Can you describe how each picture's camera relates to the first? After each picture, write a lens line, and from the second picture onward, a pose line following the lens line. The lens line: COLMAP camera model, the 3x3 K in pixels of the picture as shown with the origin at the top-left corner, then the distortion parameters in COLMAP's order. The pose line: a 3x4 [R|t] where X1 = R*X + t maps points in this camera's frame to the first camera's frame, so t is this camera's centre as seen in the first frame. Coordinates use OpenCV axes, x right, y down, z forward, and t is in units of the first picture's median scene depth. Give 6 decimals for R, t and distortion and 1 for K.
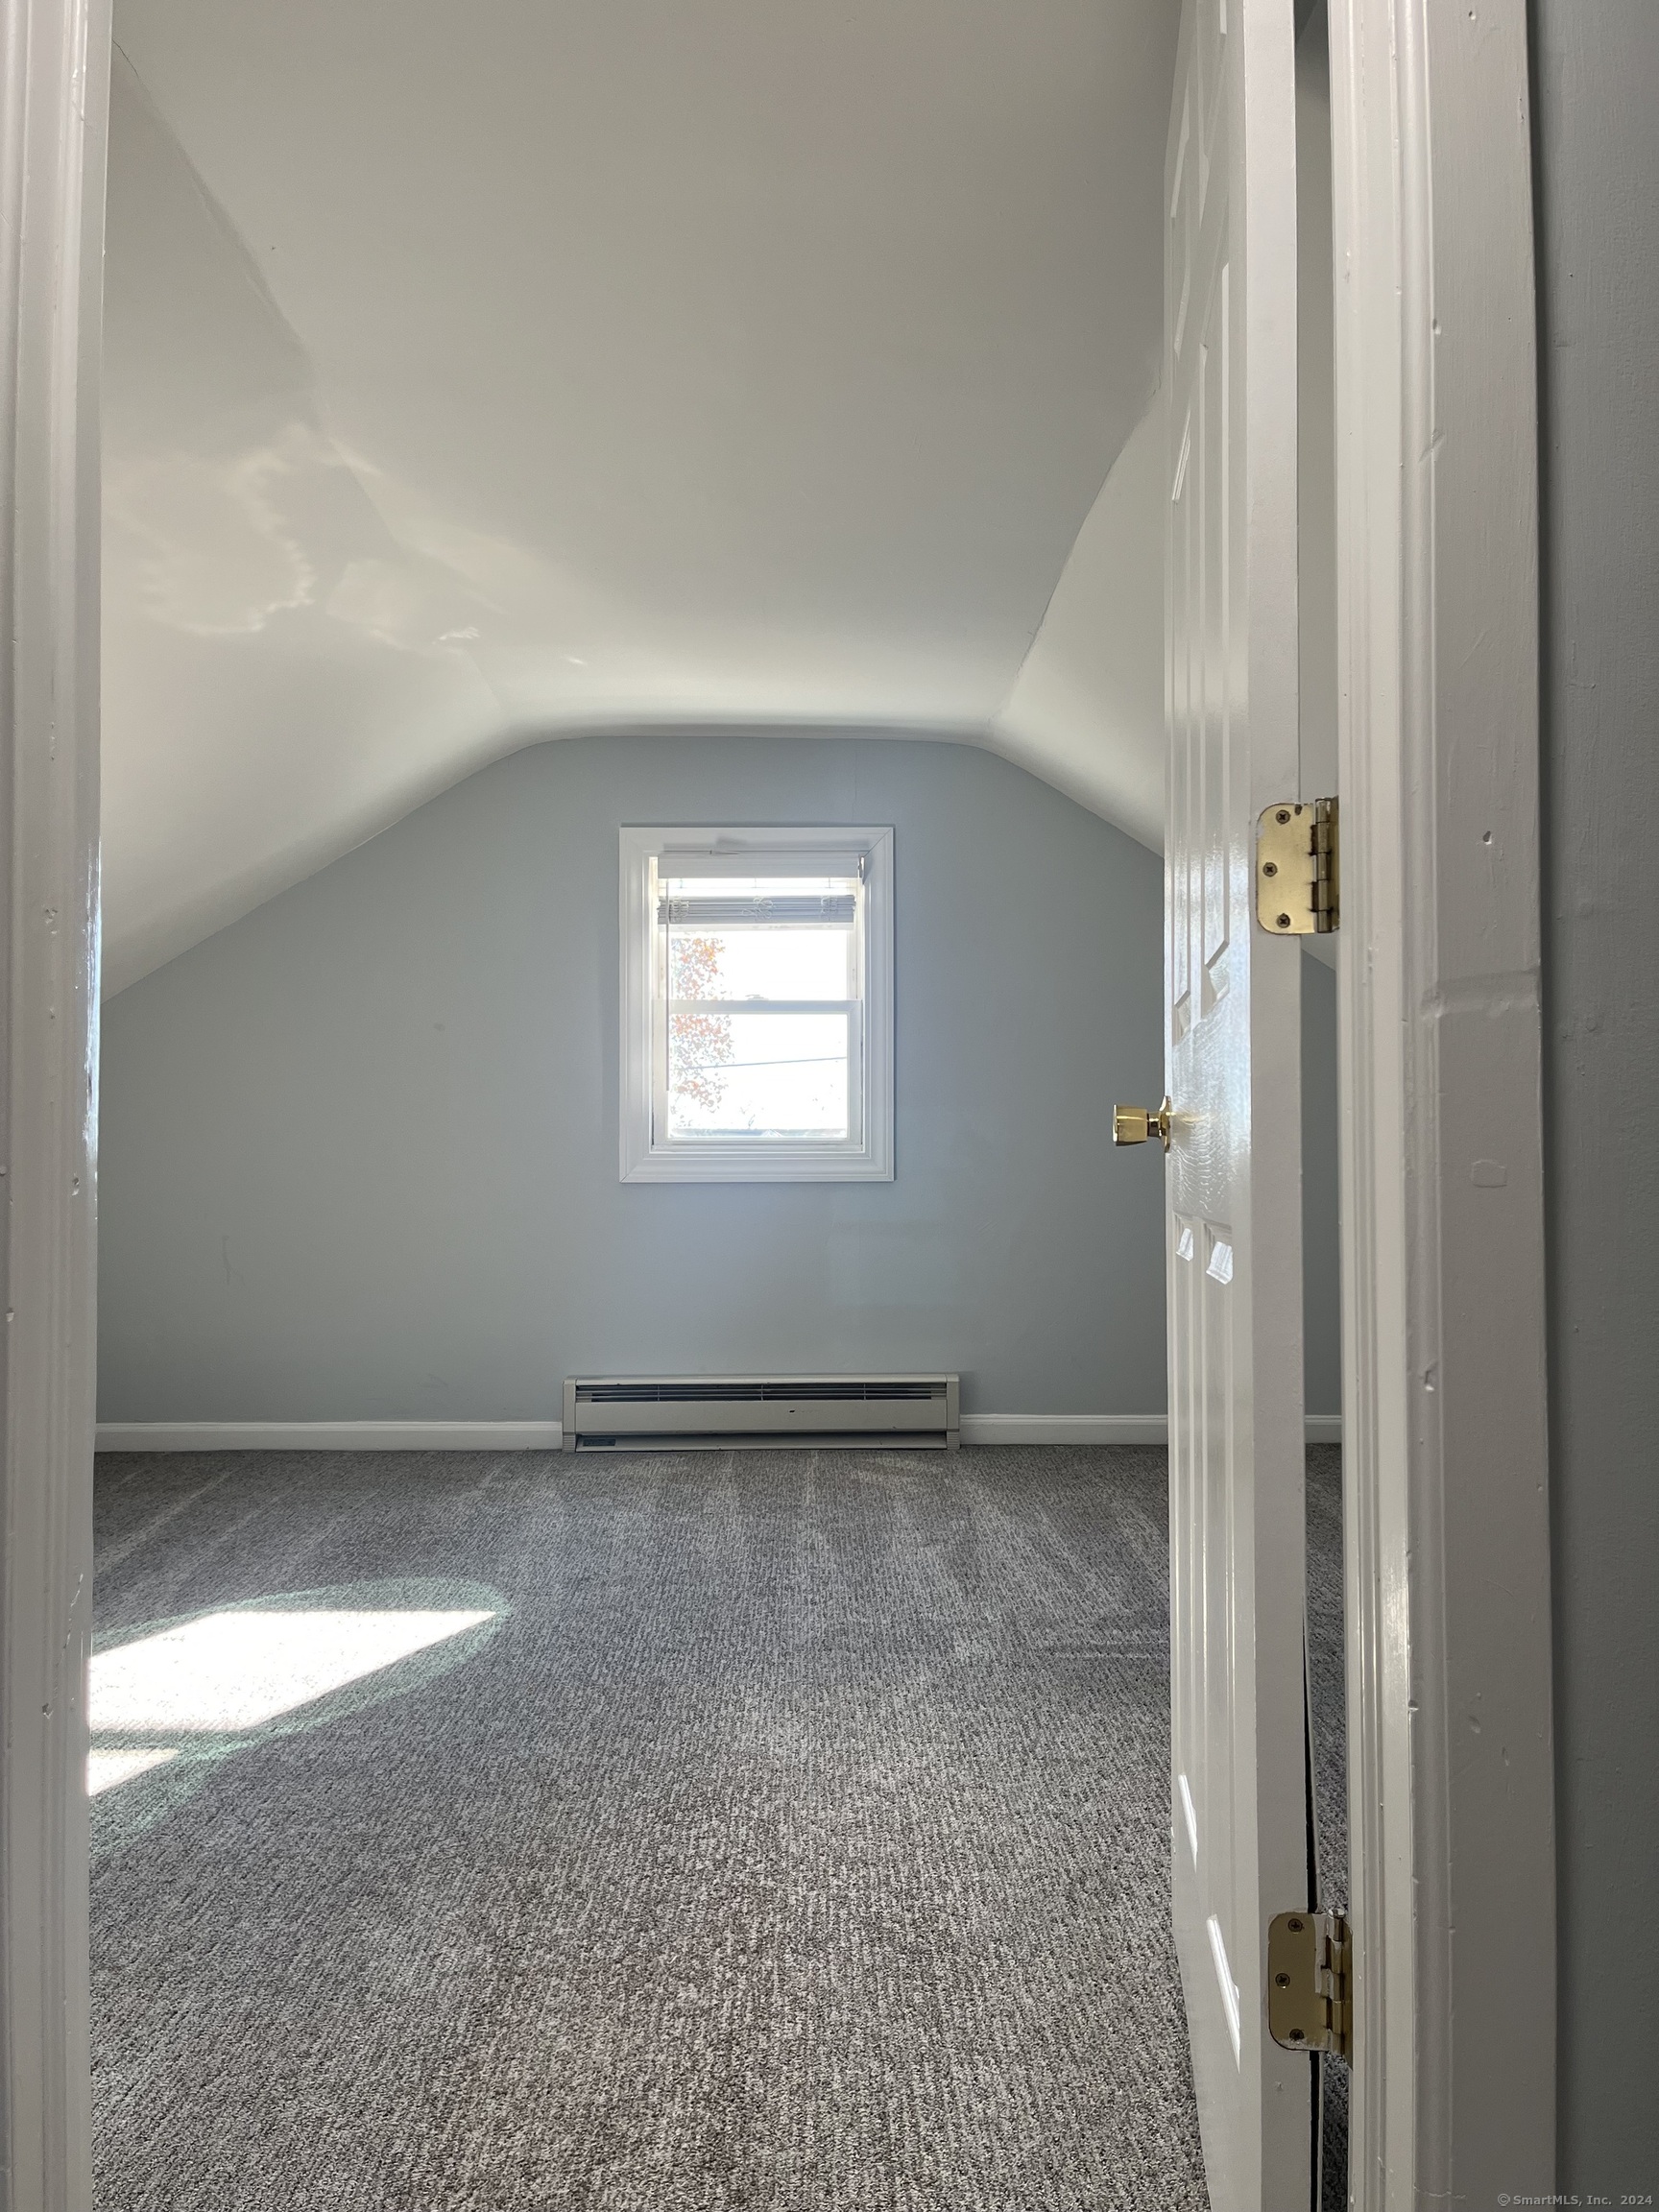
lens RADIAL K [[1675.6, 0, 838.0], [0, 1675.6, 1118.5], [0, 0, 1]] dist [0.085246, -0.118415]
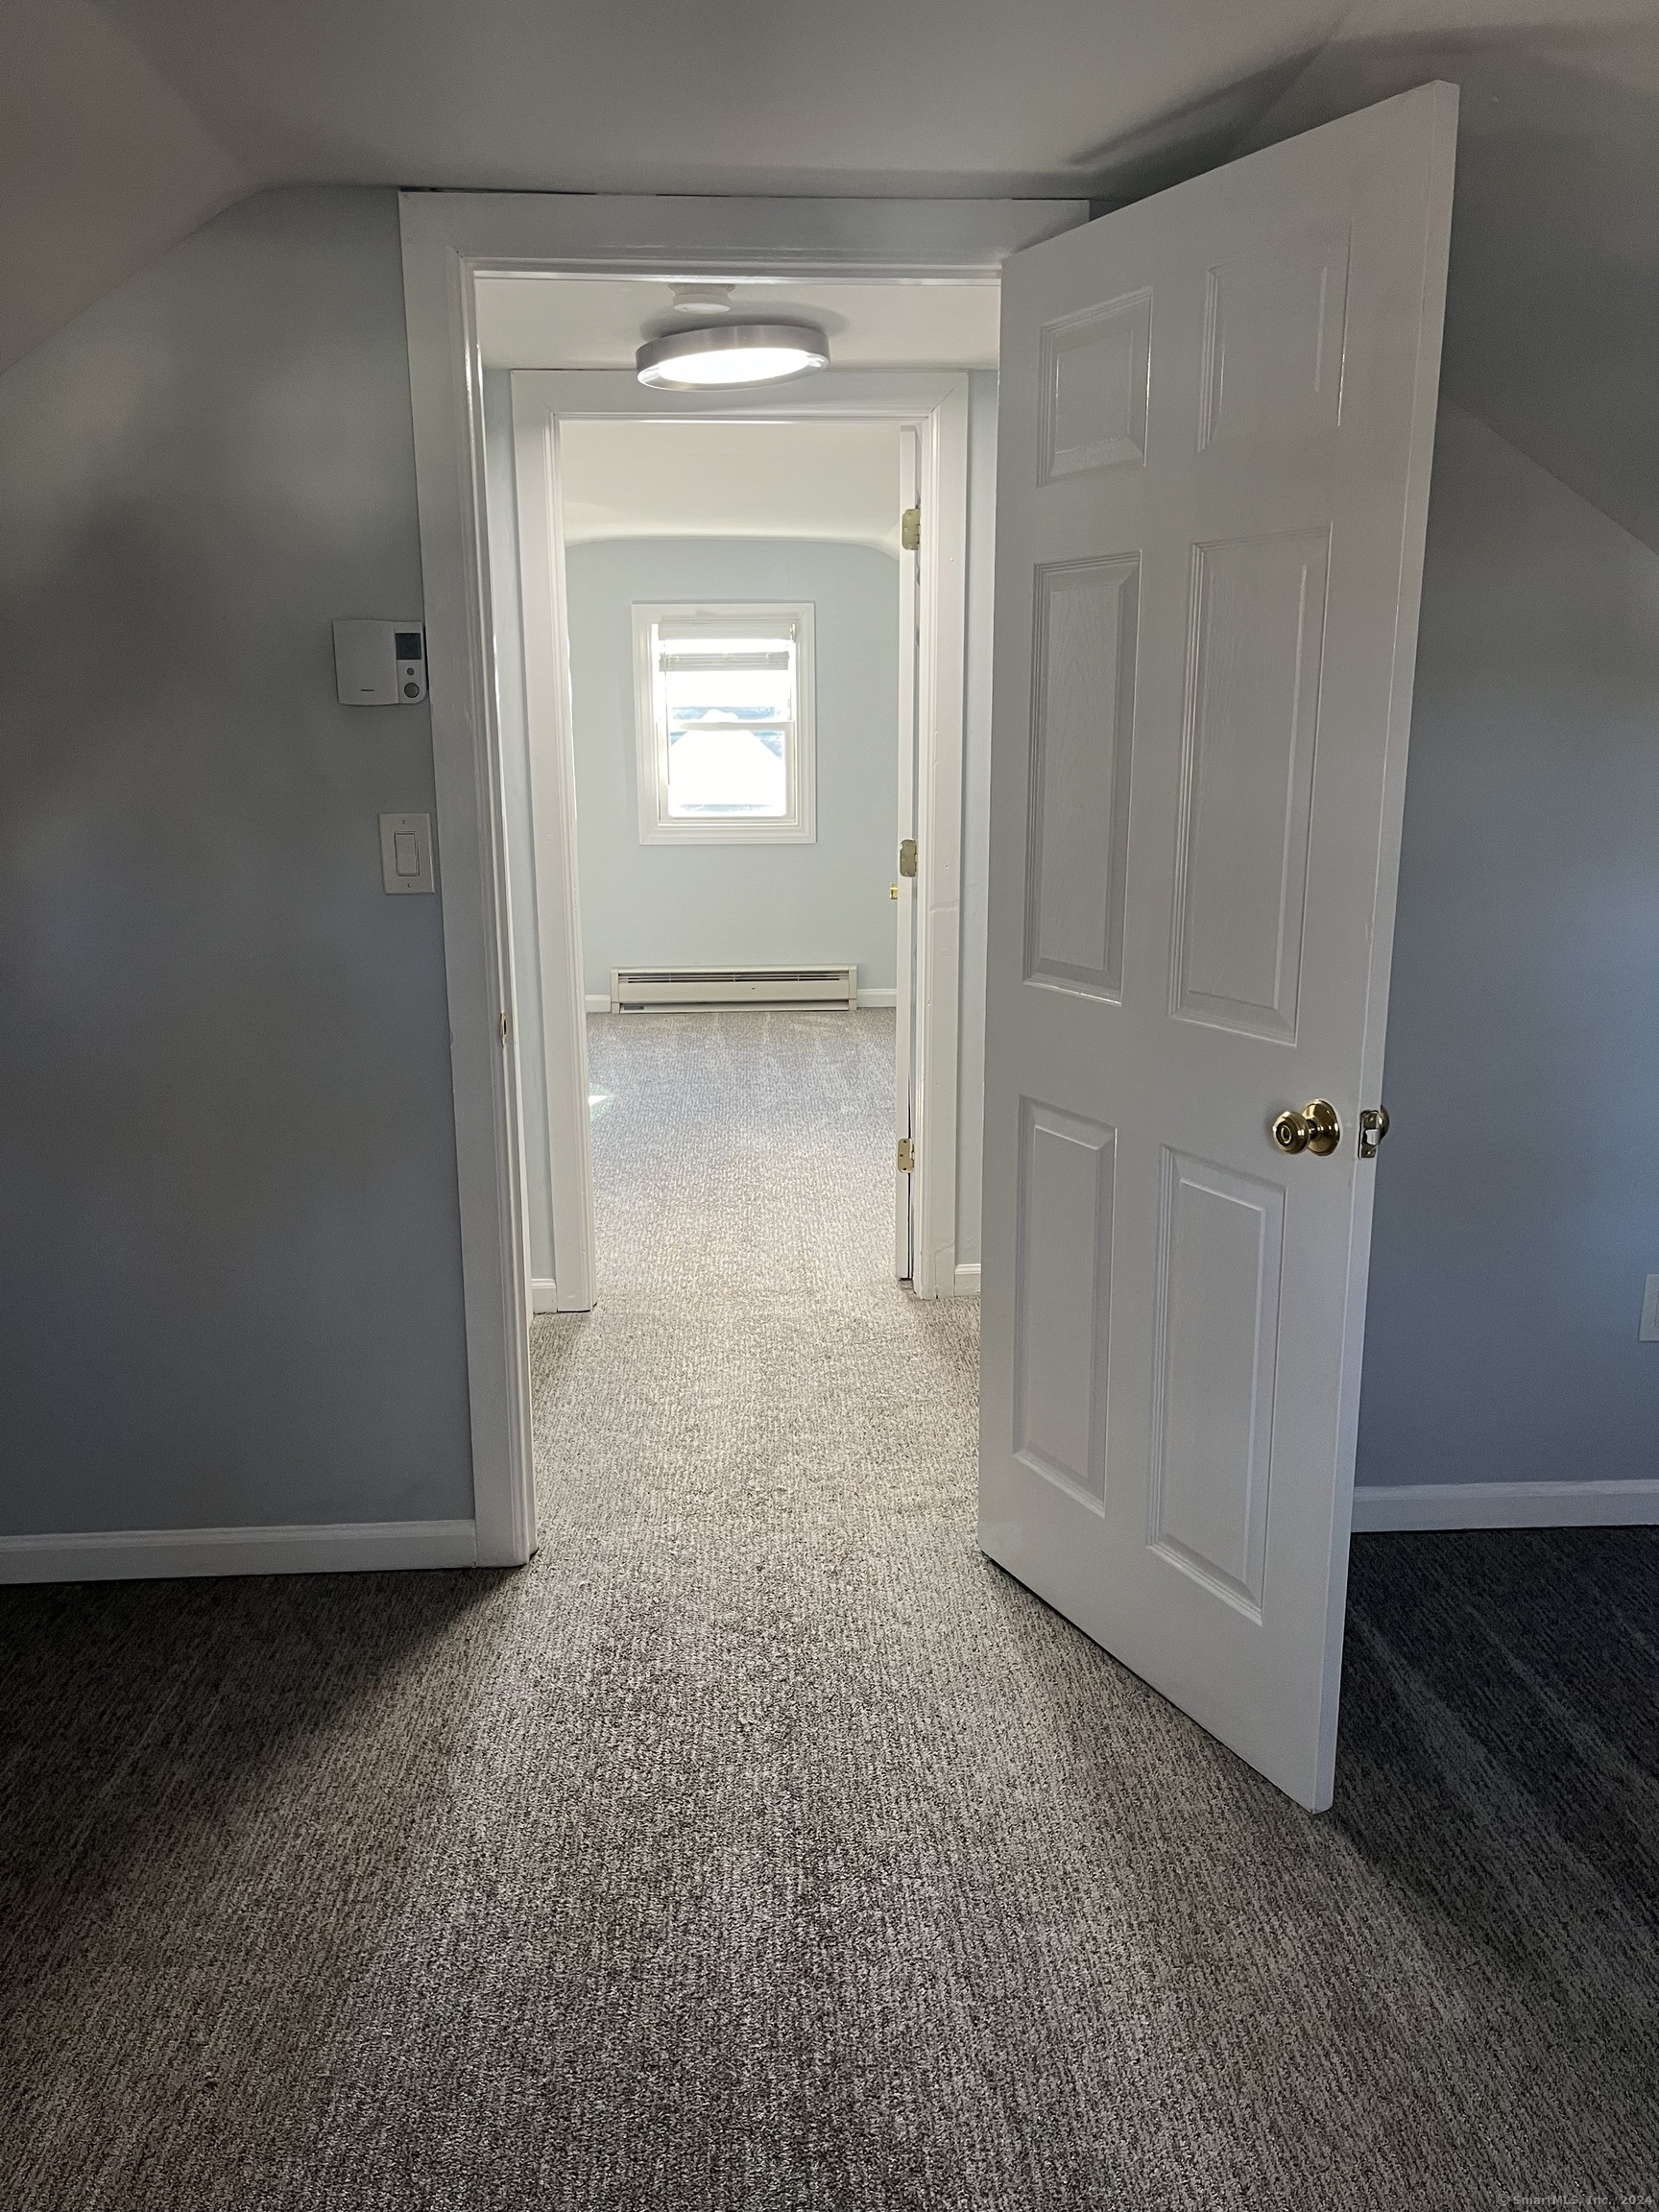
lens RADIAL K [[1675.6, 0, 838.0], [0, 1675.6, 1118.5], [0, 0, 1]] dist [0.085246, -0.118415]
pose [[0.999367, -0.010717, 0.033921, -0.001851], [0.001469, 0.965167, 0.261631, -0.126527], [-0.035543, -0.261415, 0.964572, -0.590928]]
